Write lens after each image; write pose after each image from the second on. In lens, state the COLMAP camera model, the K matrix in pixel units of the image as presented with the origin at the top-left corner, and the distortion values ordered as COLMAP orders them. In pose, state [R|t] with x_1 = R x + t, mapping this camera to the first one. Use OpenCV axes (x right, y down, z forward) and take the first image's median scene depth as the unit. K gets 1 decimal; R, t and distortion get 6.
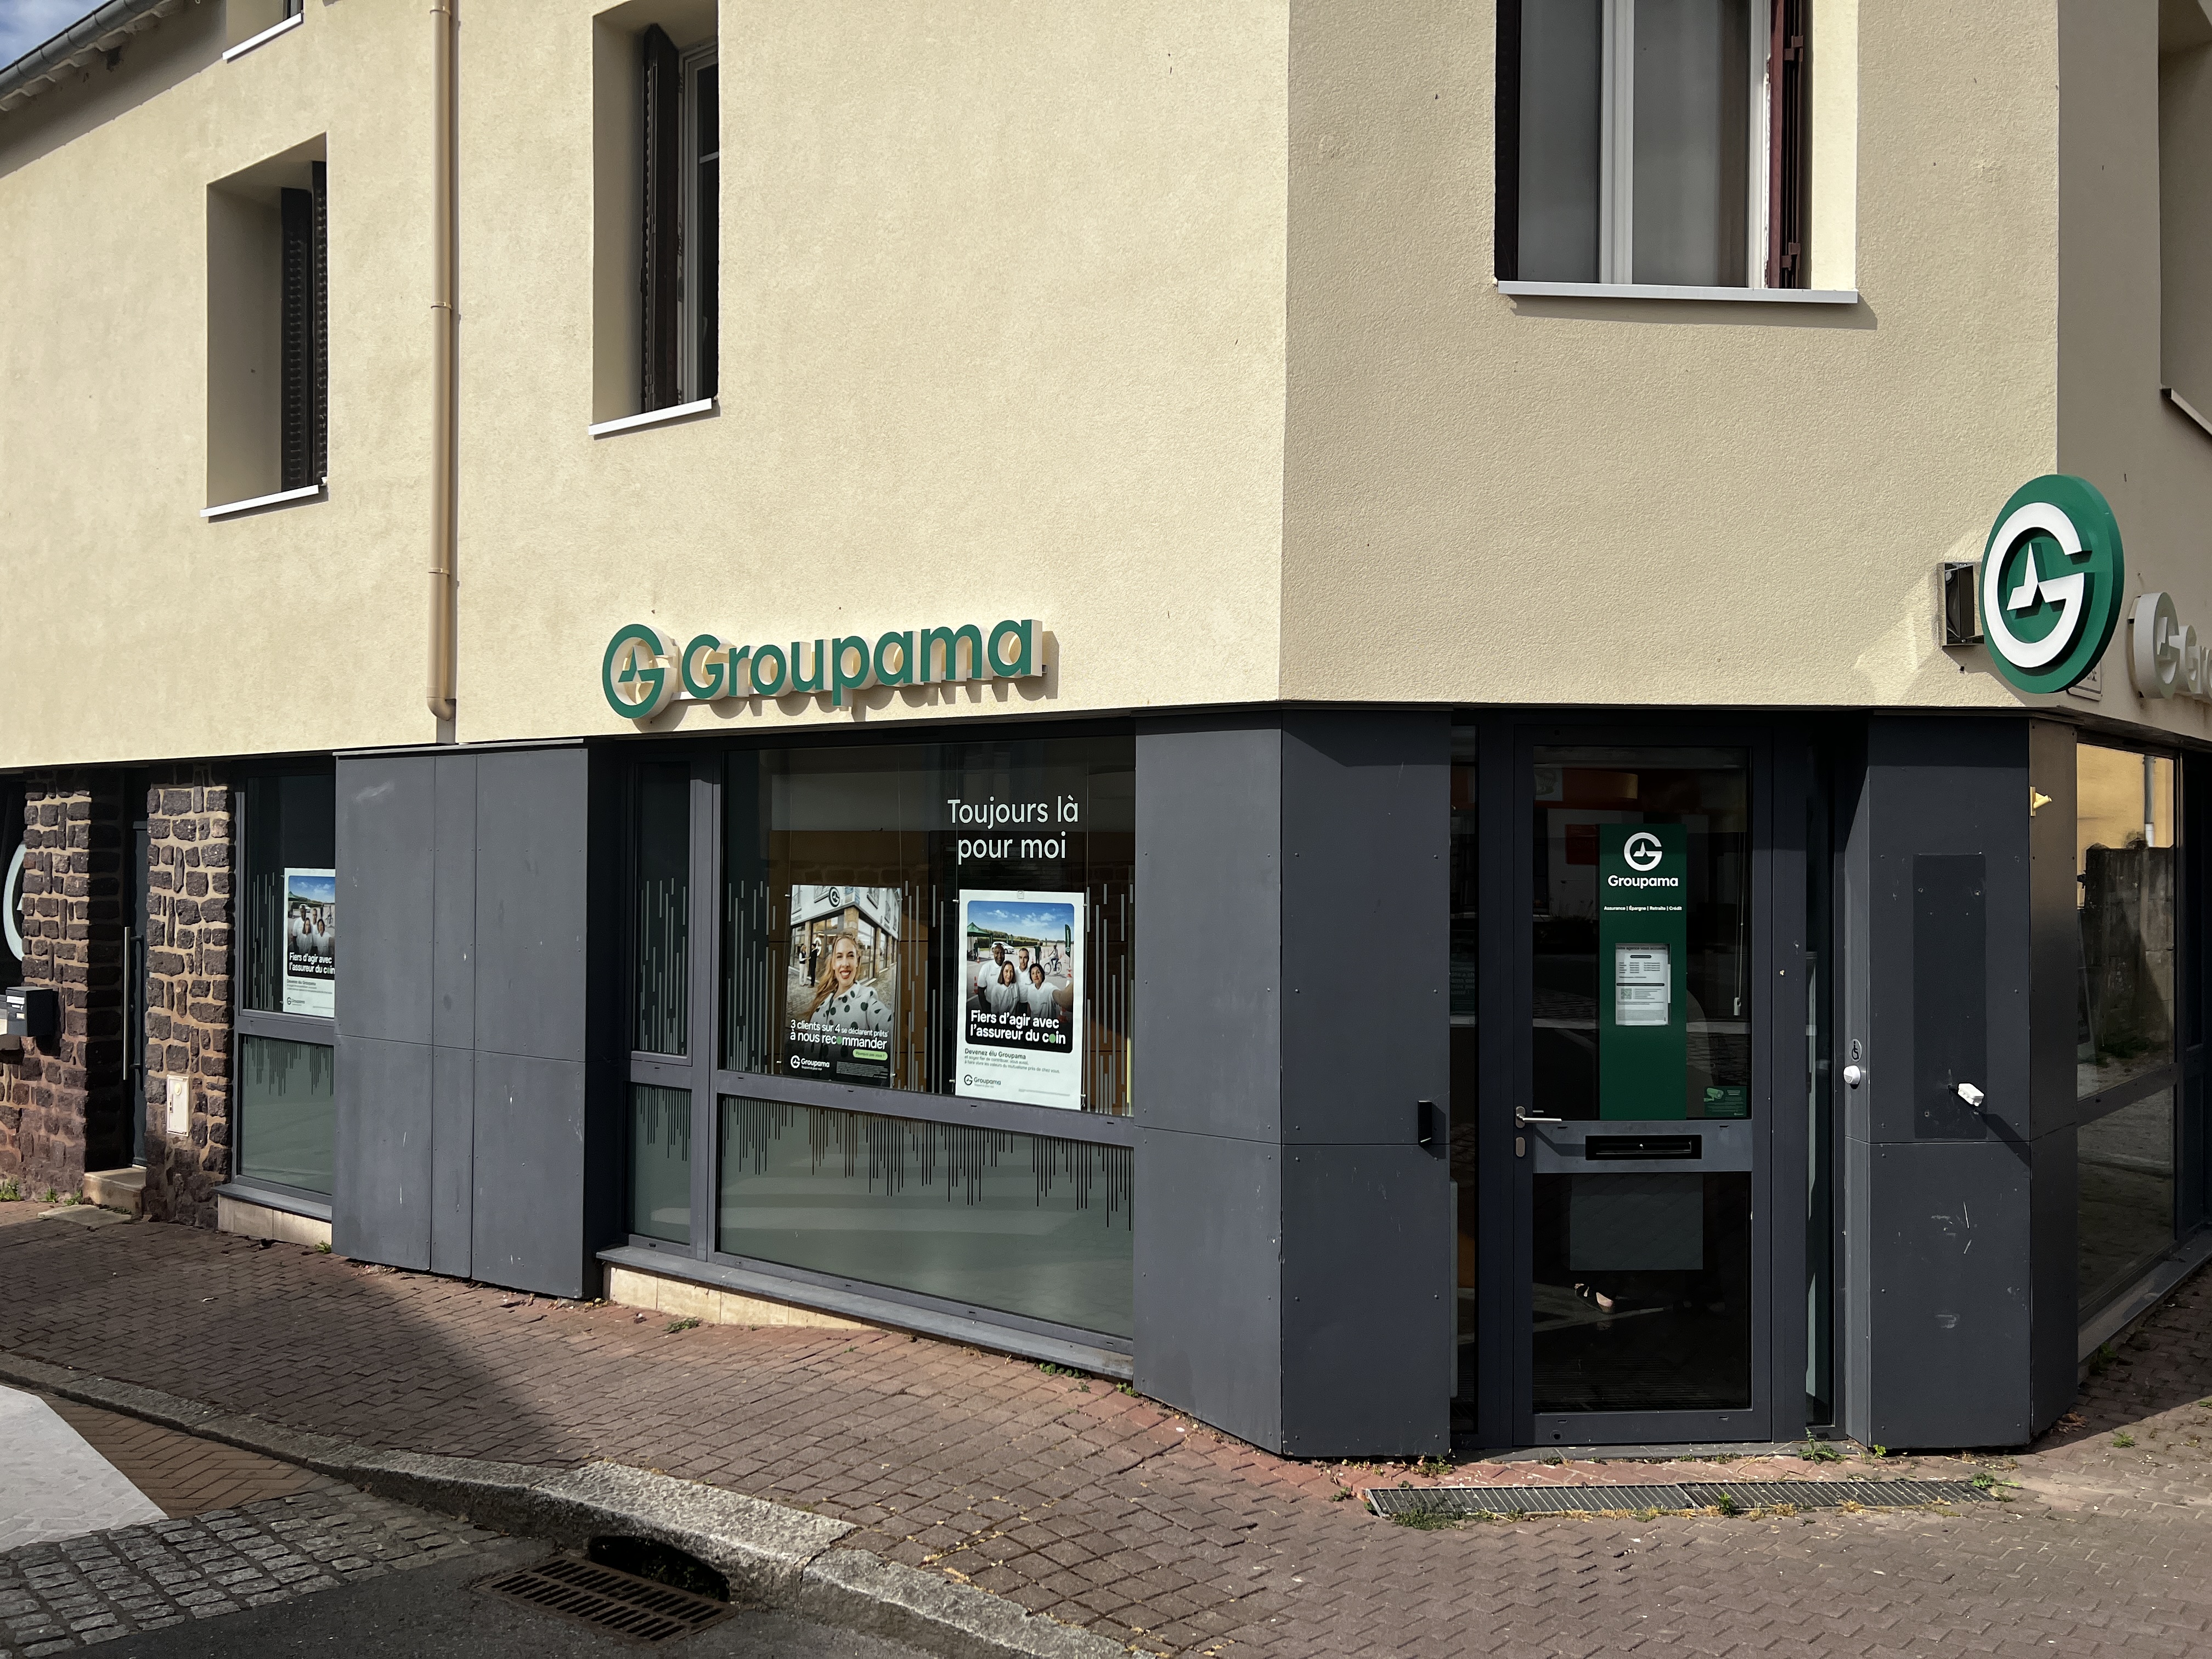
lens RADIAL K [[1703.3, 0, 1106.0], [0, 1703.3, 829.5], [0, 0, 1]] dist [0.059121, -0.063495]
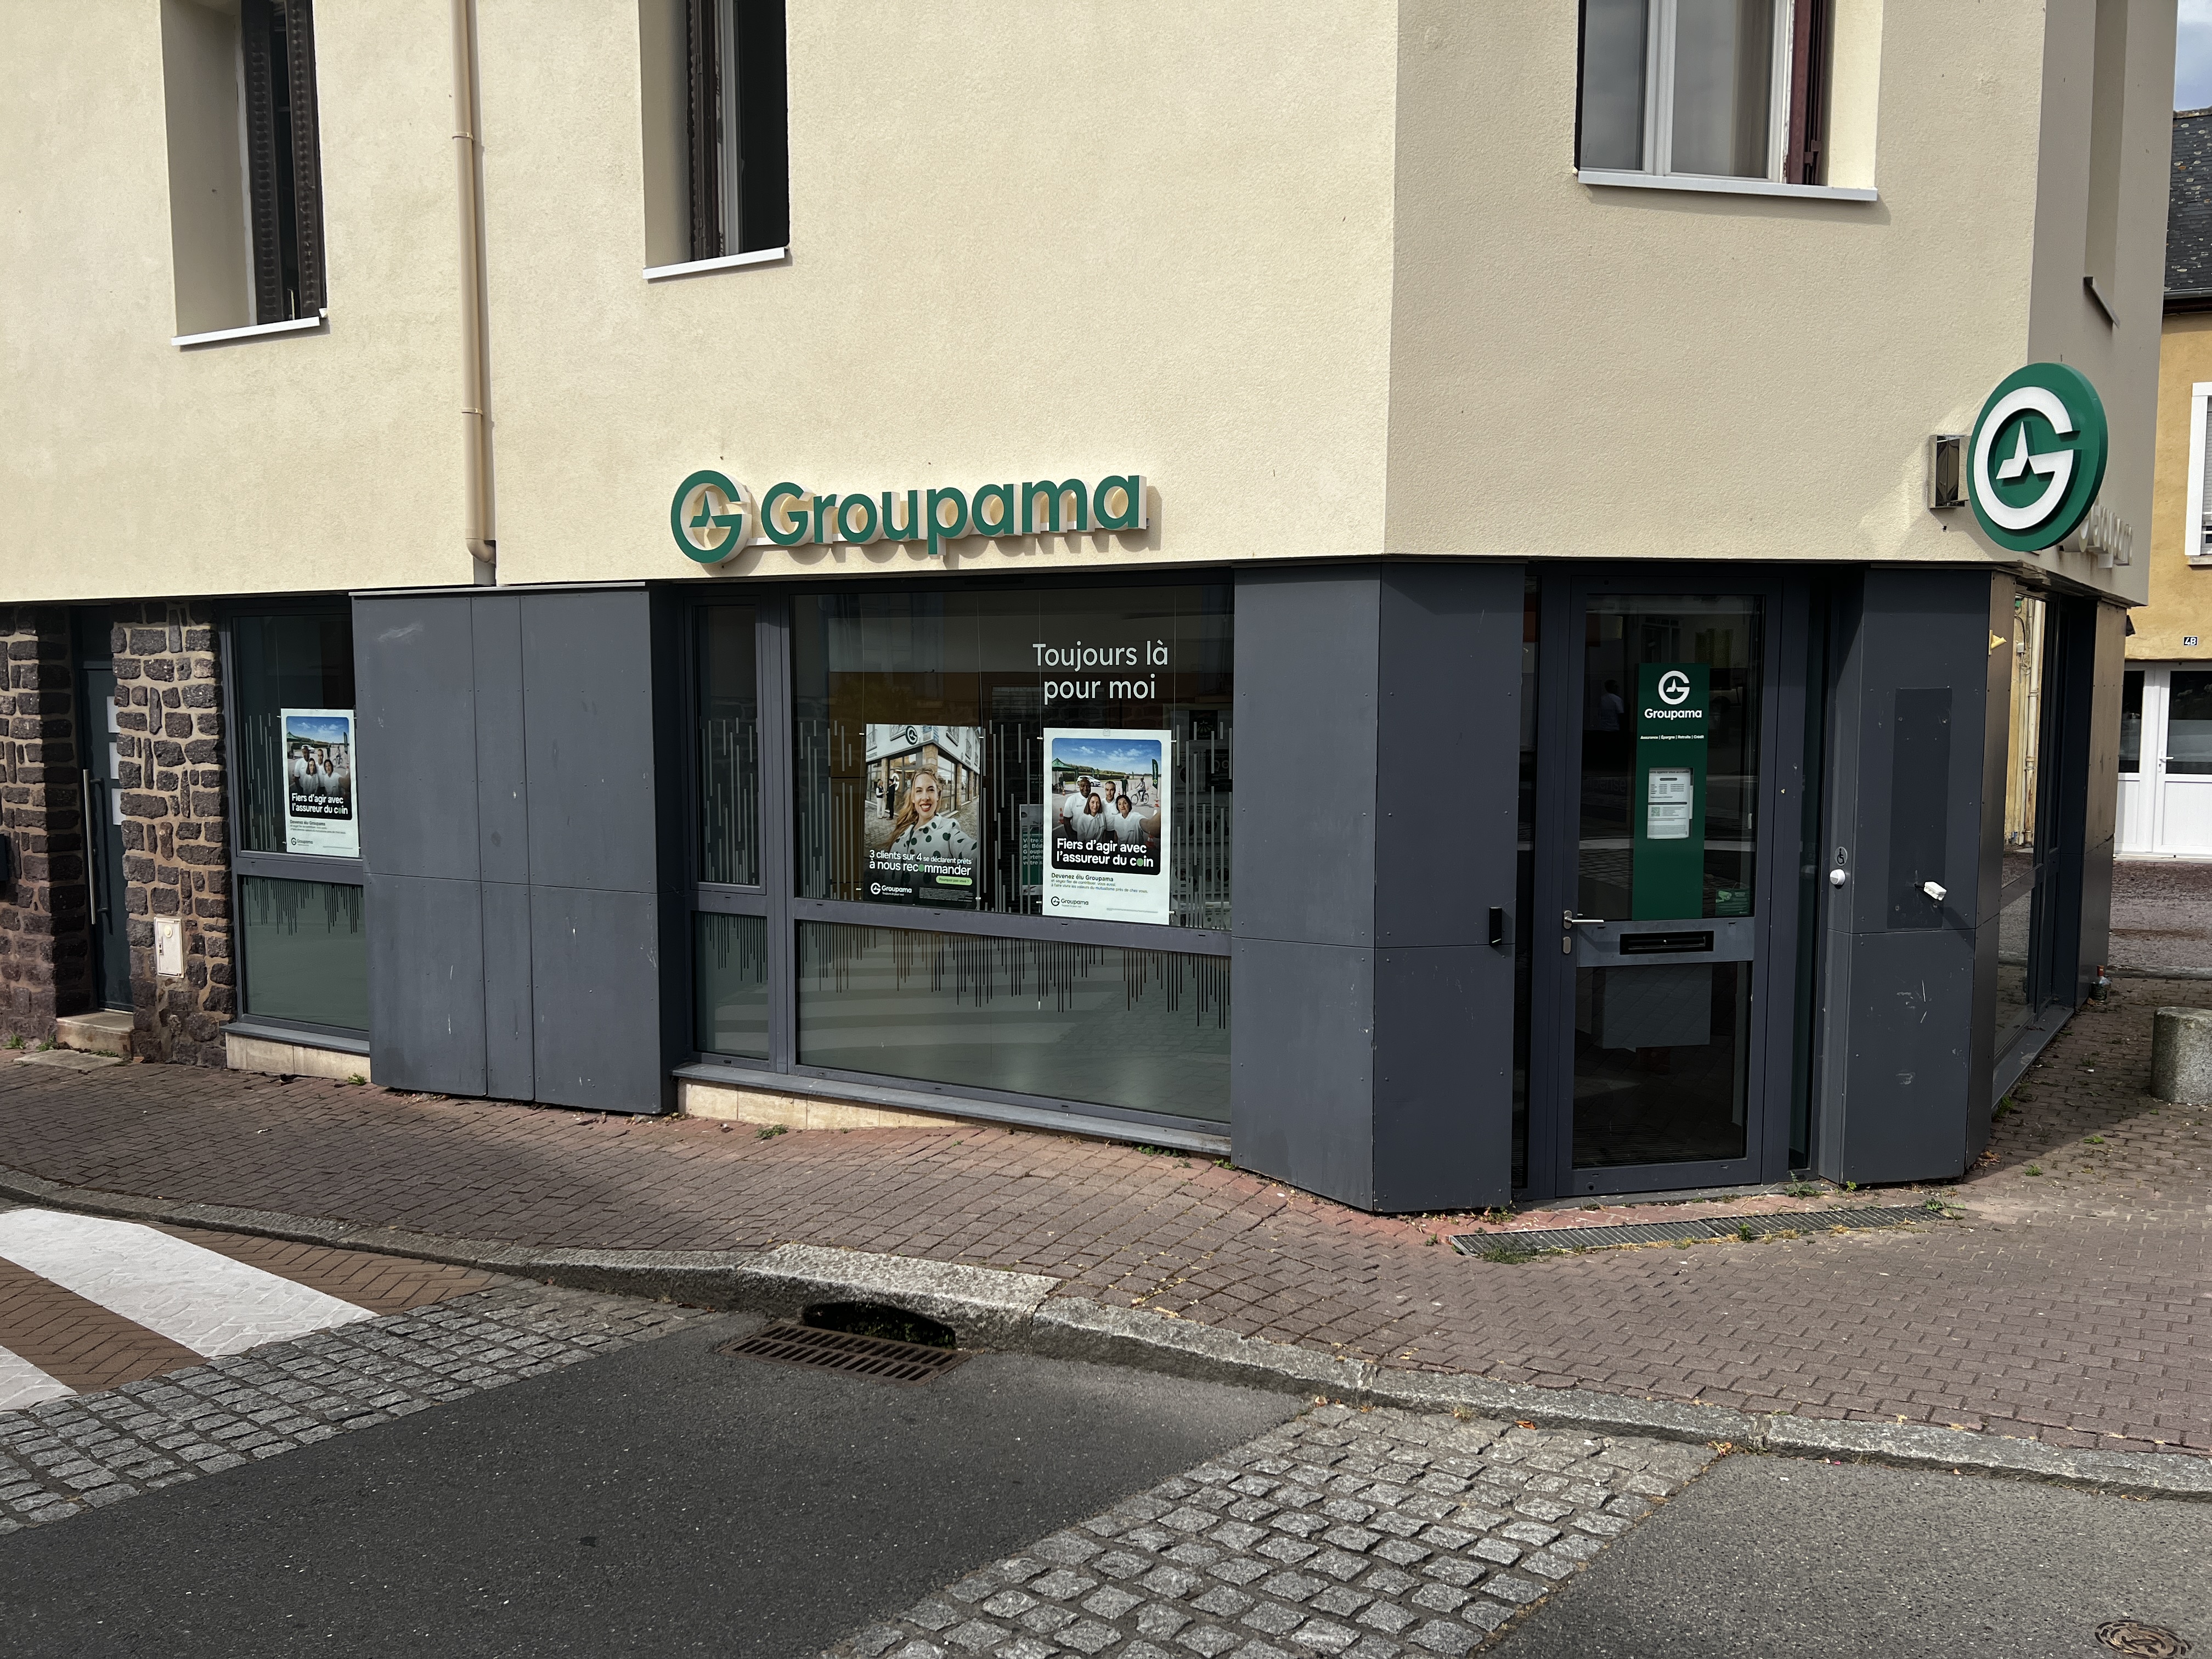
lens RADIAL K [[1695.4, 0, 1140.7], [0, 1695.4, 827.4], [0, 0, 1]] dist [0.066346, -0.071283]
pose [[0.990467, -0.016474, 0.136759, -0.183686], [0.003193, 0.995302, 0.096769, -0.005500], [-0.137710, -0.095410, 0.985867, -0.078918]]
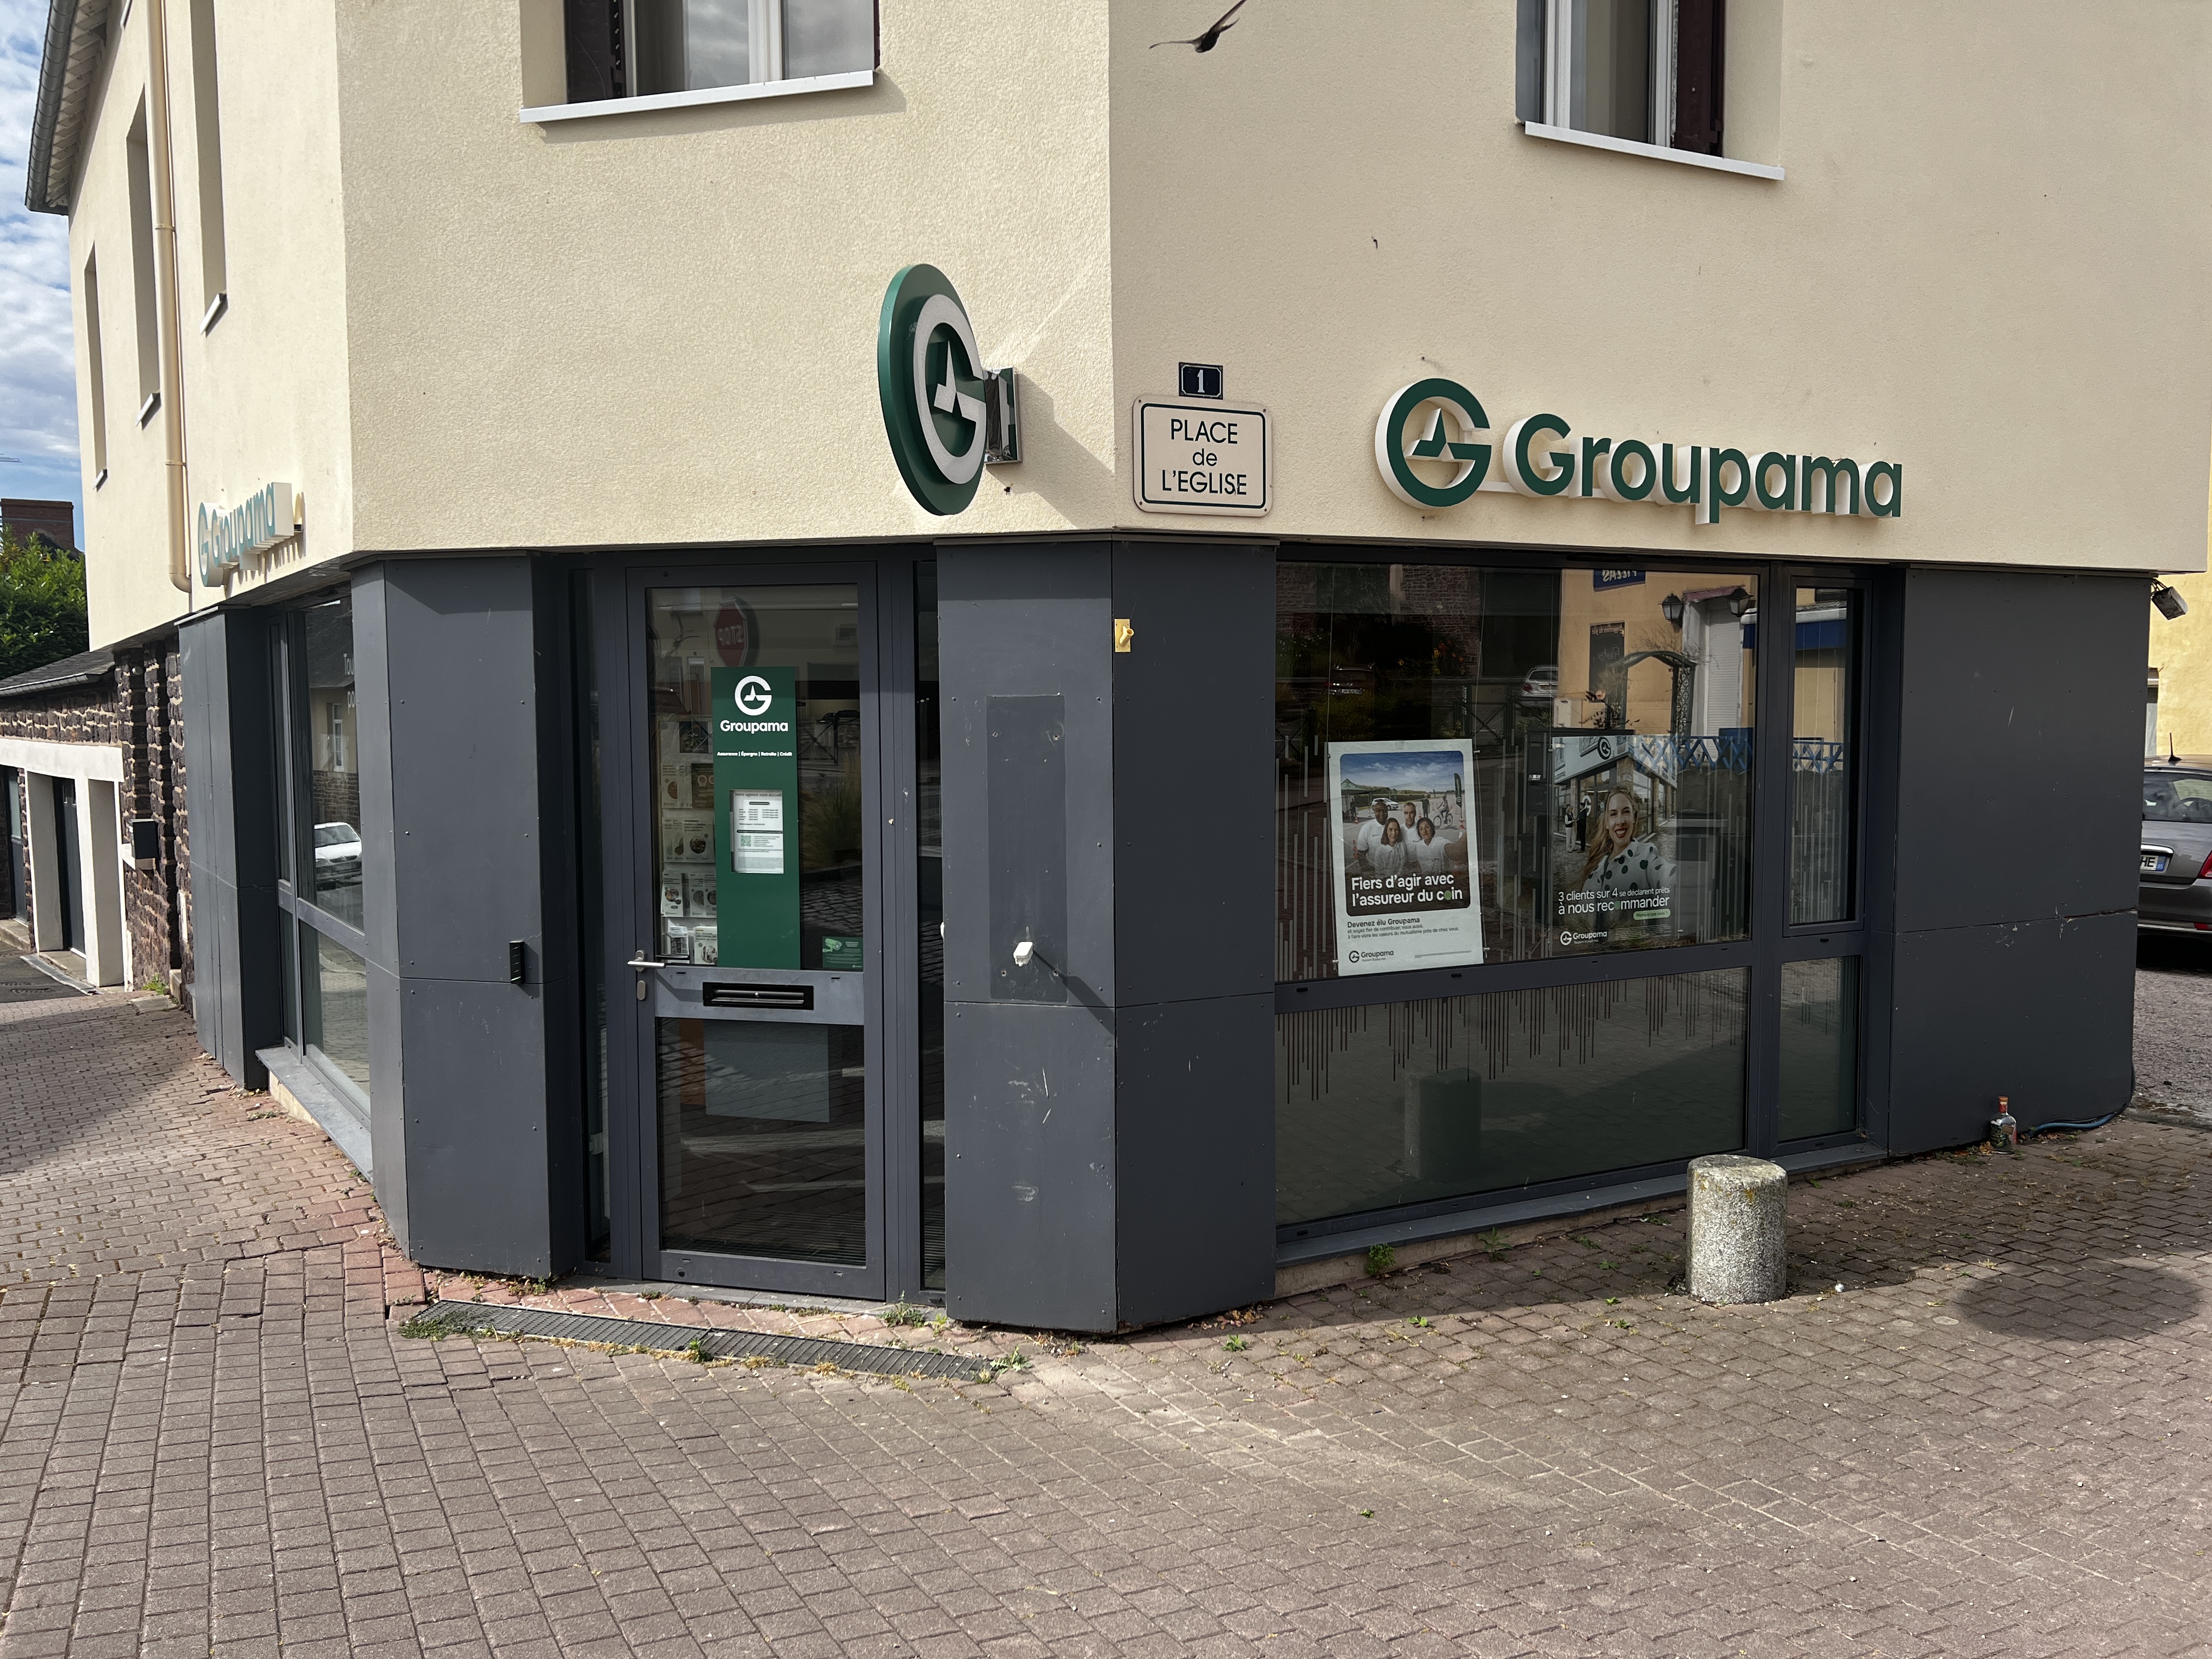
lens RADIAL K [[1711.2, 0, 1088.1], [0, 1711.2, 820.6], [0, 0, 1]] dist [0.100587, -0.130268]
pose [[0.932899, 0.014807, -0.359833, 0.785842], [0.013660, 0.996981, 0.076440, 0.010831], [0.359878, -0.076226, 0.929880, 0.145726]]
